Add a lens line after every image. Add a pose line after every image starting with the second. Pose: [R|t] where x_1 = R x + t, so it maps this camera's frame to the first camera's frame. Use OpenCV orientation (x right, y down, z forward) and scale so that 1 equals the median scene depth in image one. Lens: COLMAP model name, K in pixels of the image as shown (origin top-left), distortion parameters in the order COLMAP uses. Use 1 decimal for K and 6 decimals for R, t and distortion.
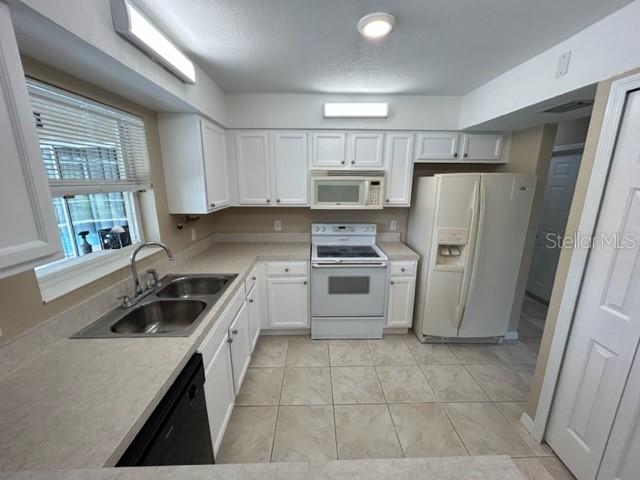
lens RADIAL K [[258.2, 0, 321.5], [0, 258.2, 240.8], [0, 0, 1]] dist [0.000263, -0.000049]
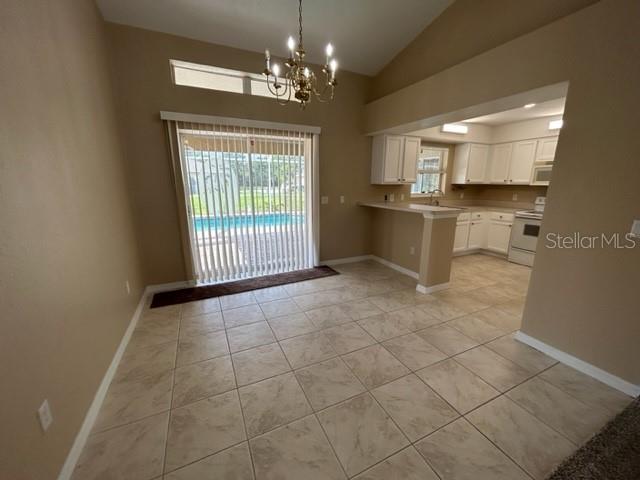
lens RADIAL K [[258.2, 0, 321.5], [0, 258.2, 240.8], [0, 0, 1]] dist [0.000263, -0.000049]
pose [[0.406787, 0.205184, -0.890182, 1.013111], [-0.209594, 0.969418, 0.127669, 0.306448], [0.889154, 0.134643, 0.437352, -0.925457]]
